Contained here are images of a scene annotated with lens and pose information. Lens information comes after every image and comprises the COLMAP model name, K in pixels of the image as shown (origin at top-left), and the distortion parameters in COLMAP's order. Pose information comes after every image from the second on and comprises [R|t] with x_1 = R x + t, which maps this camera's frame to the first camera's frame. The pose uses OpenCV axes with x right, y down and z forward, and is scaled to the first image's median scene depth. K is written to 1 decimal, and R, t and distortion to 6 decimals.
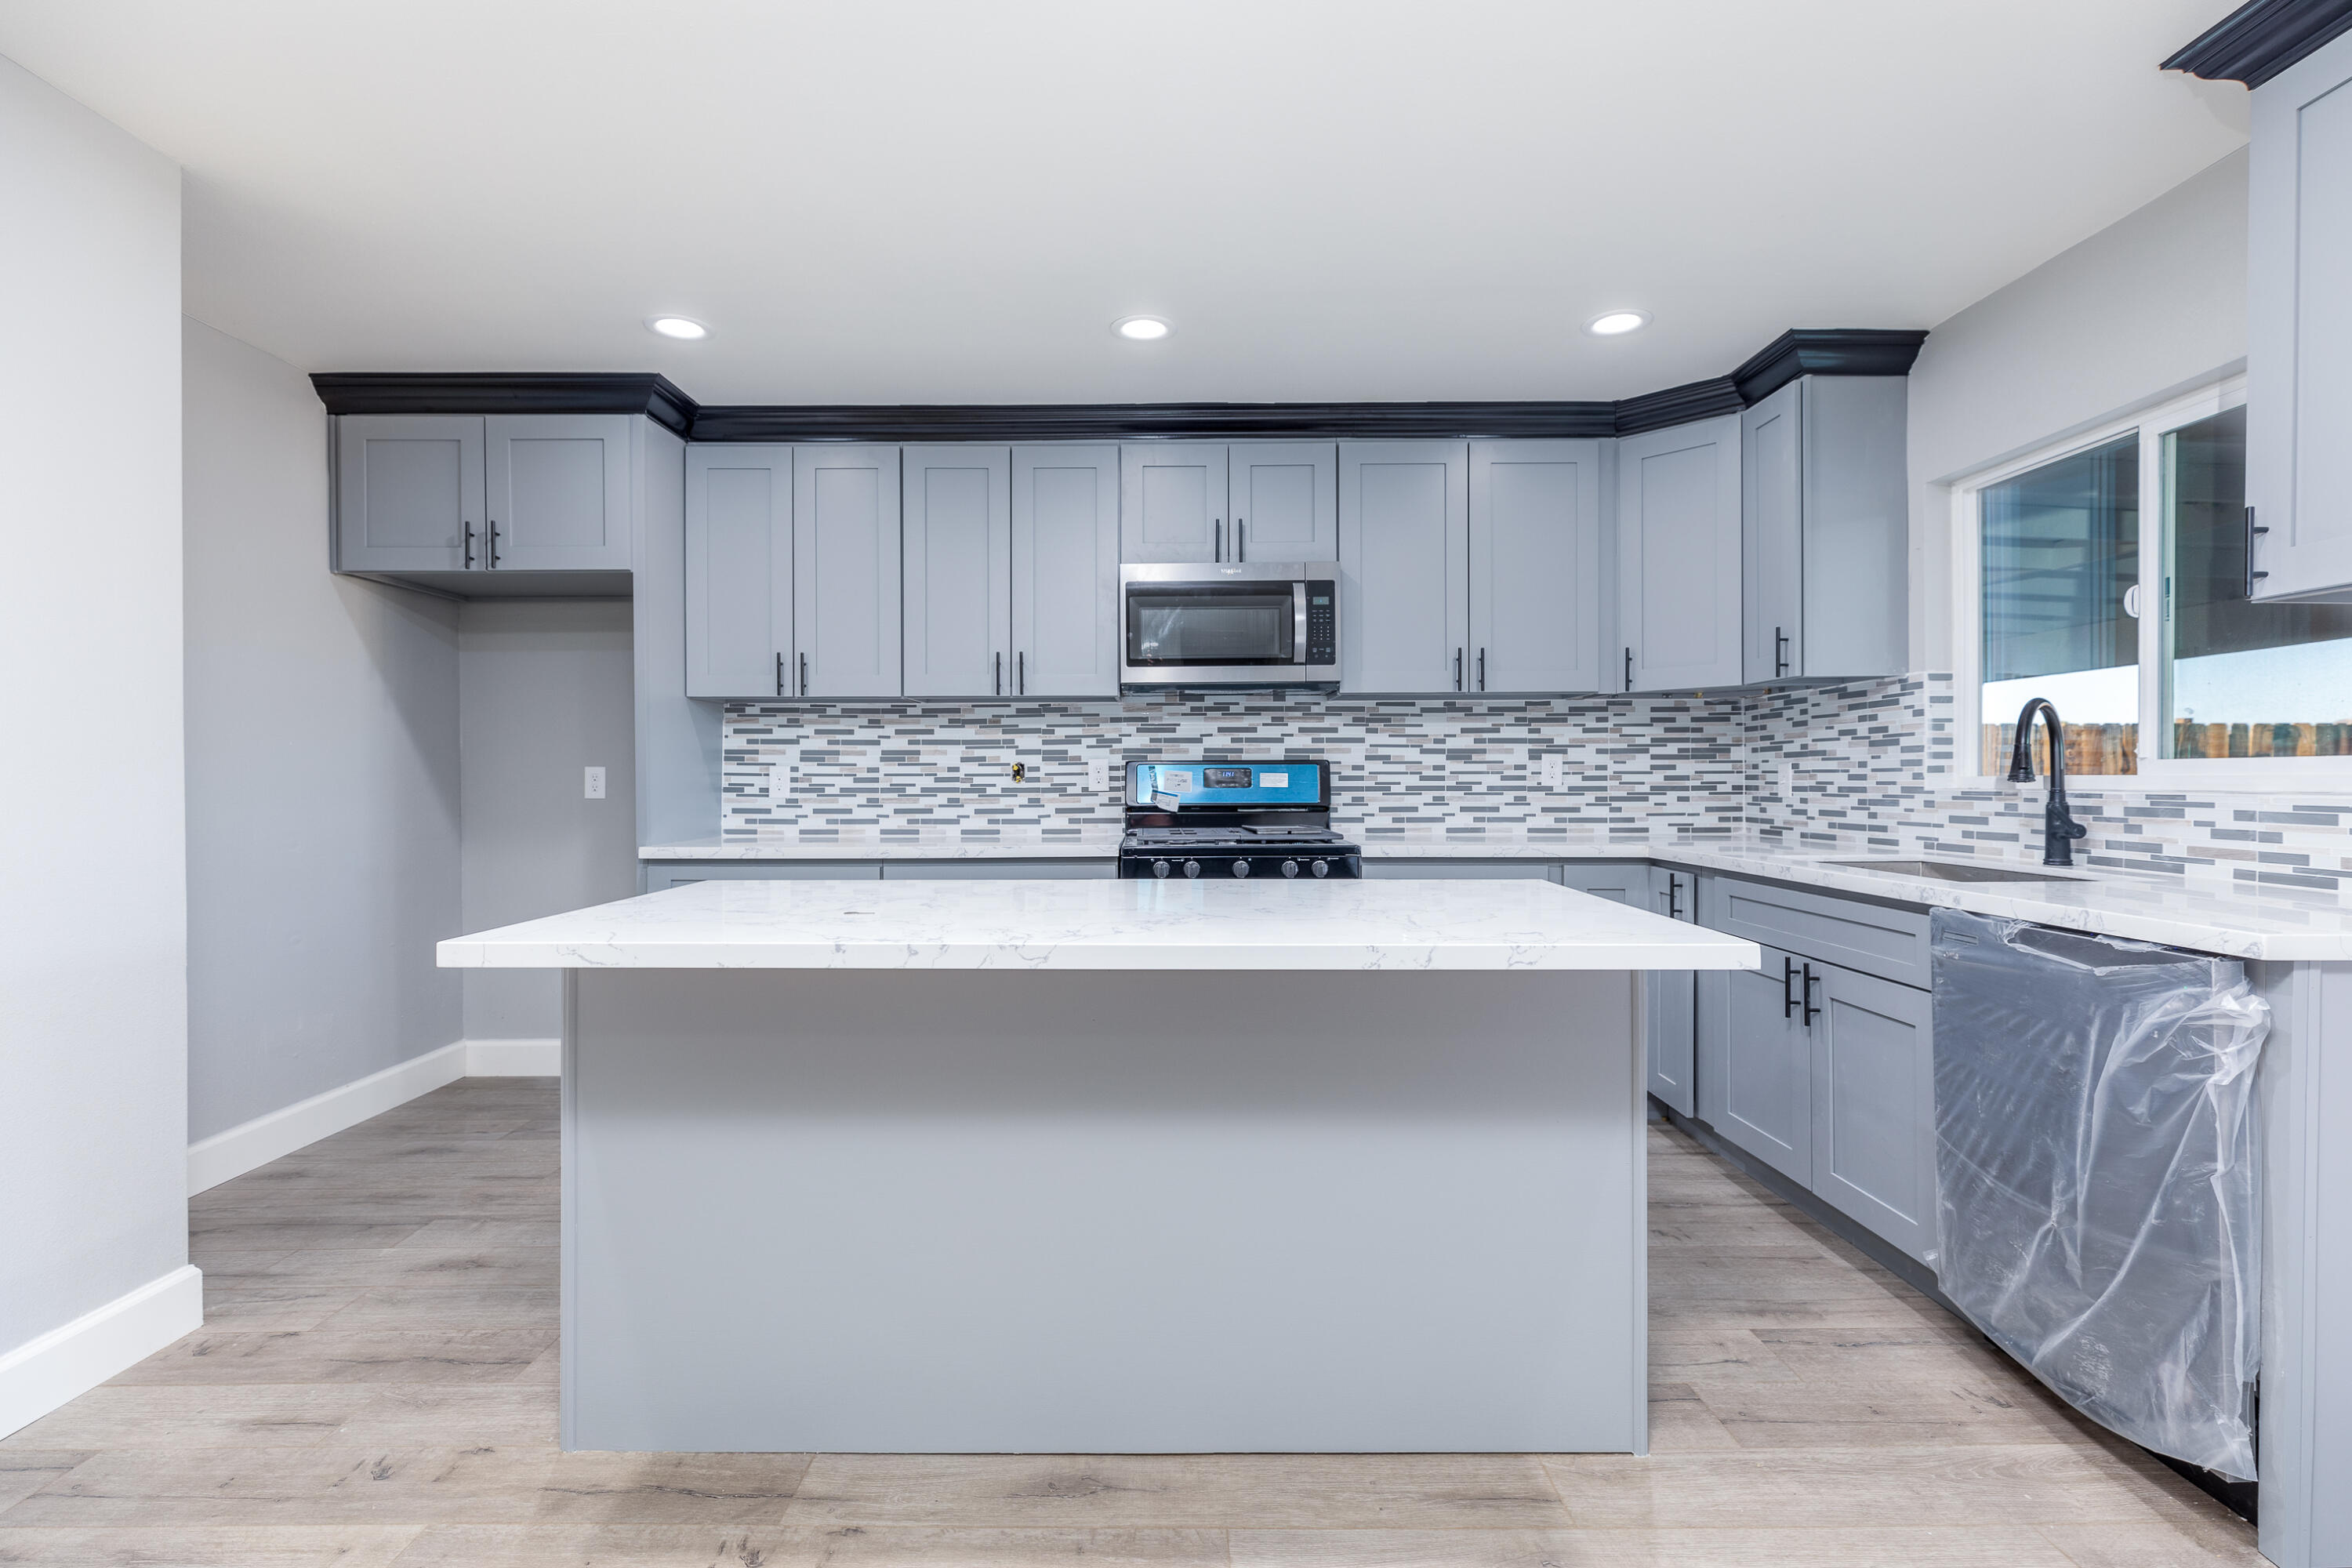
lens RADIAL K [[1072.4, 0, 1168.4], [0, 1072.4, 800.9], [0, 0, 1]] dist [0.003097, 0.000113]
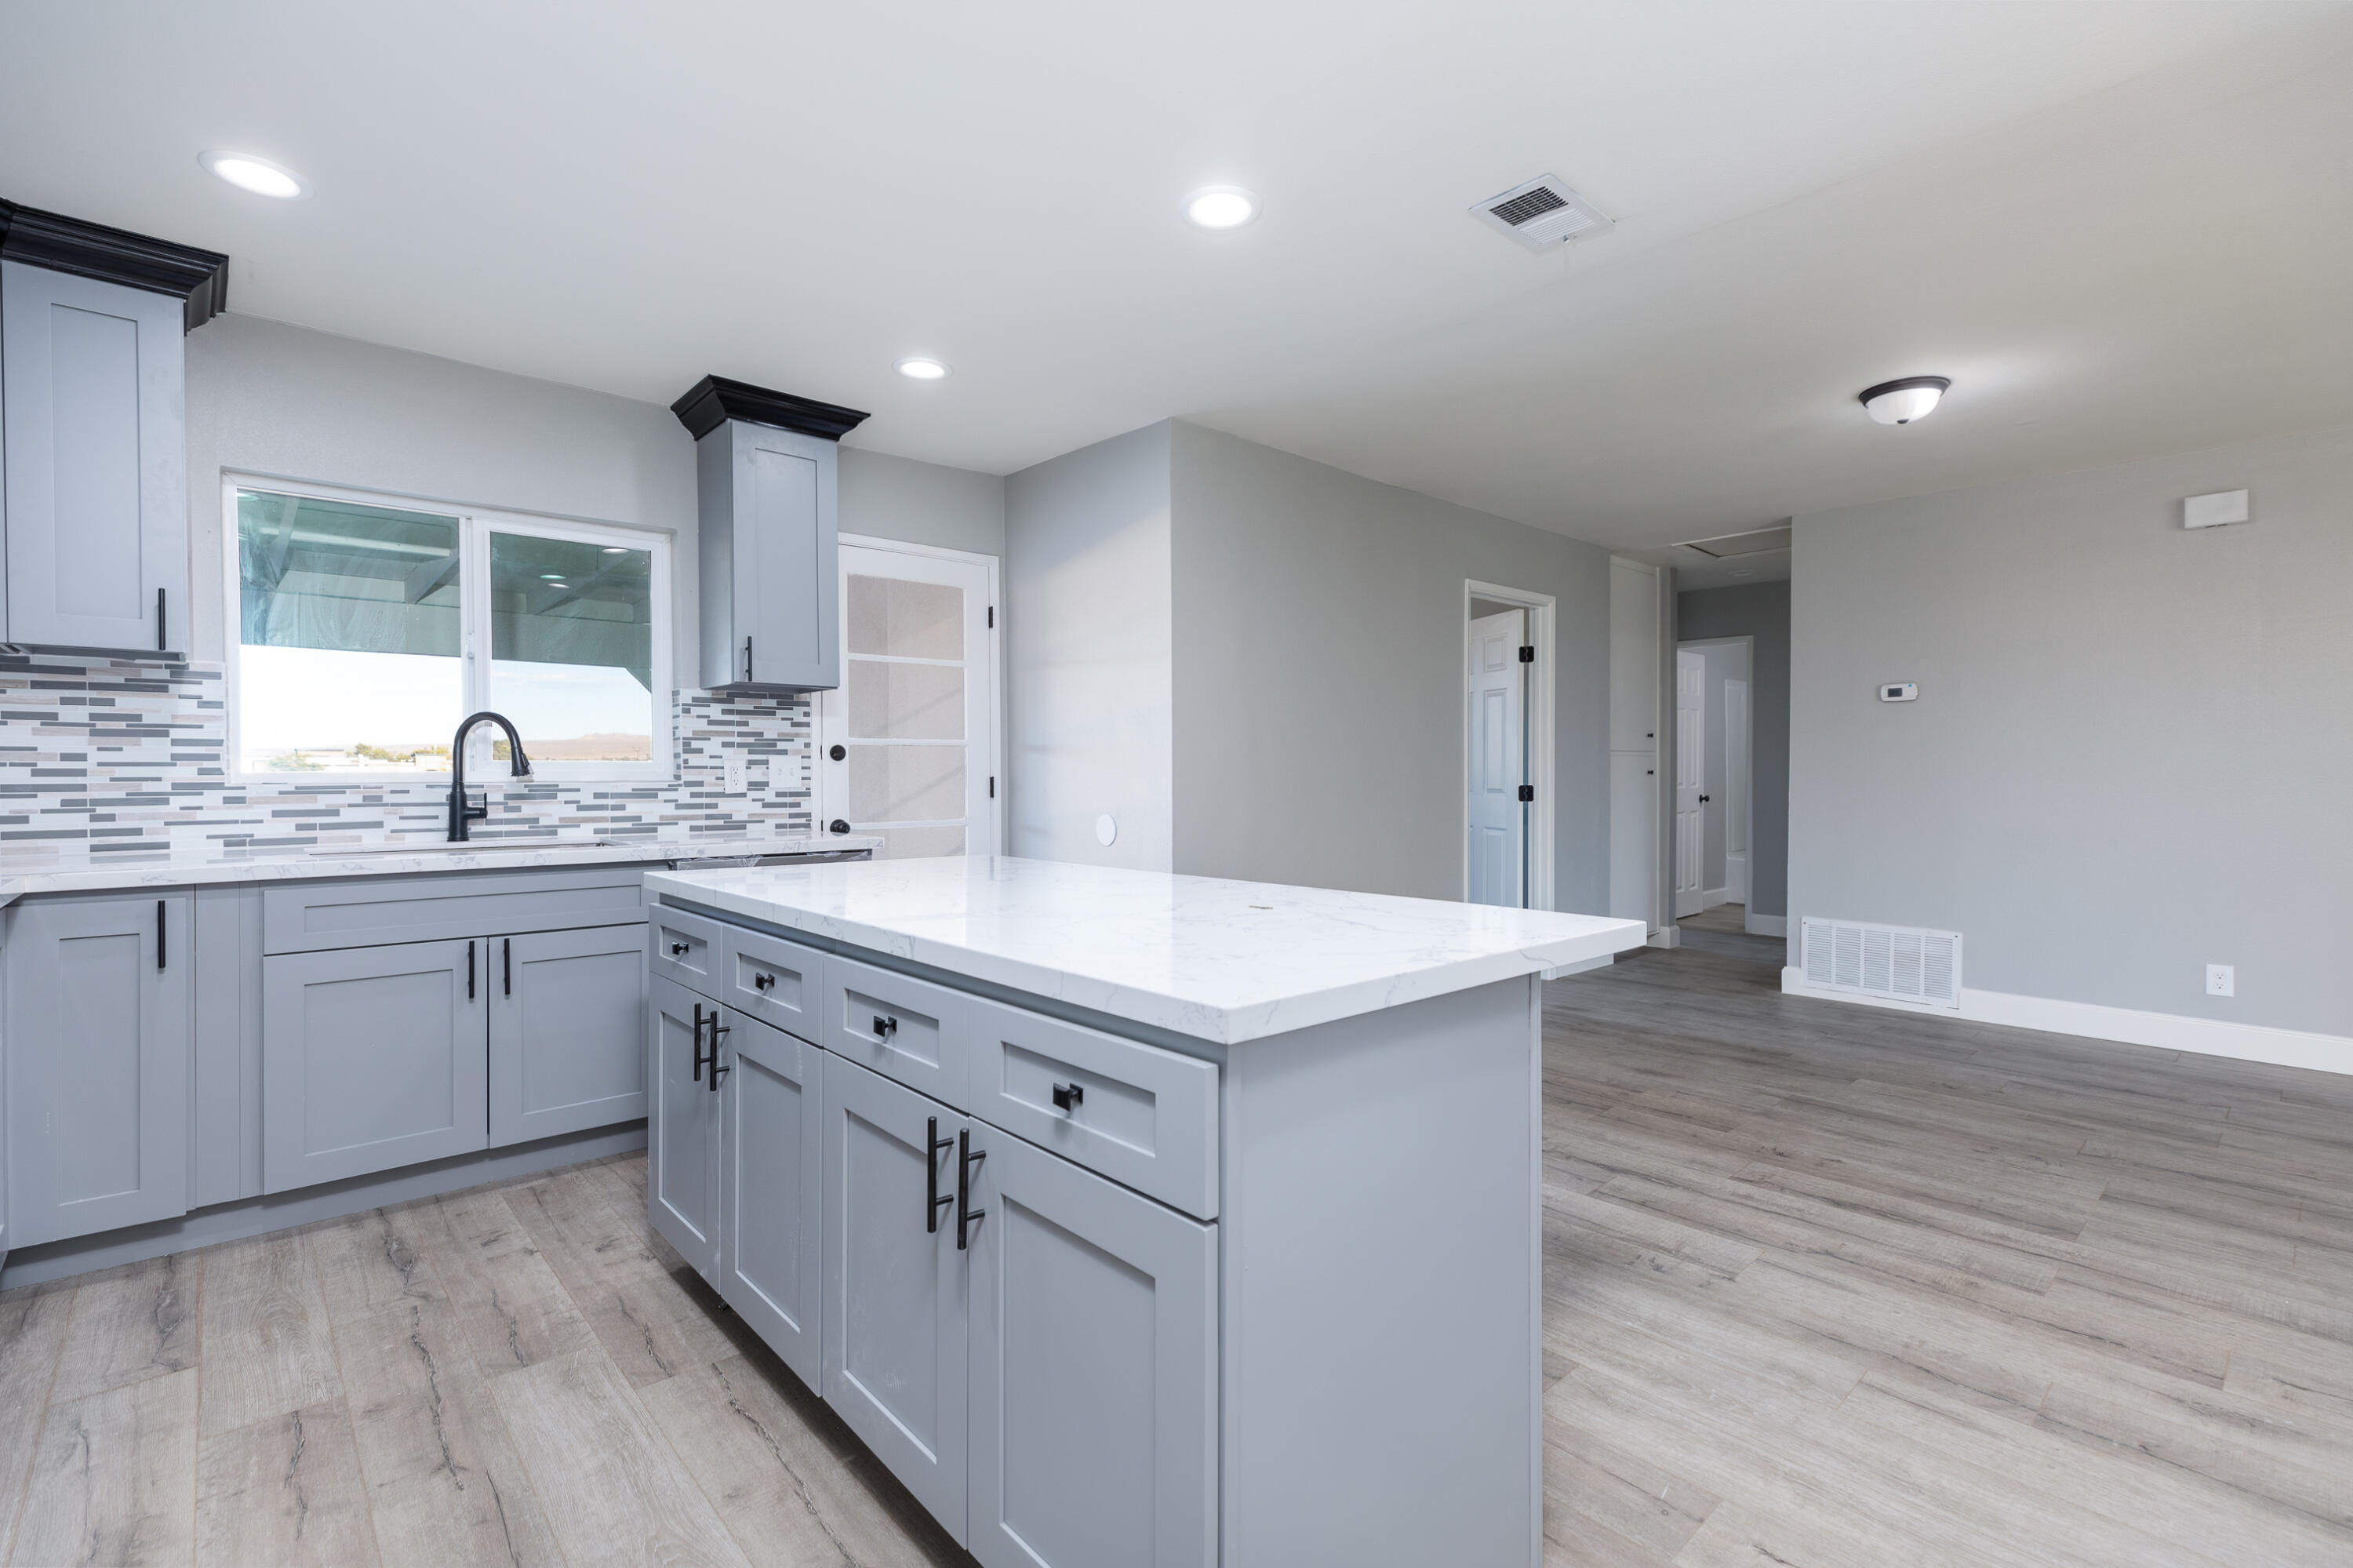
lens RADIAL K [[1072.9, 0, 1180.8], [0, 1072.9, 788.5], [0, 0, 1]] dist [0.003097, 0.000113]
pose [[-0.681869, -0.008902, 0.731421, -0.501974], [0.017933, 0.999422, 0.028883, -0.017668], [-0.731255, 0.032811, -0.681315, 0.894102]]
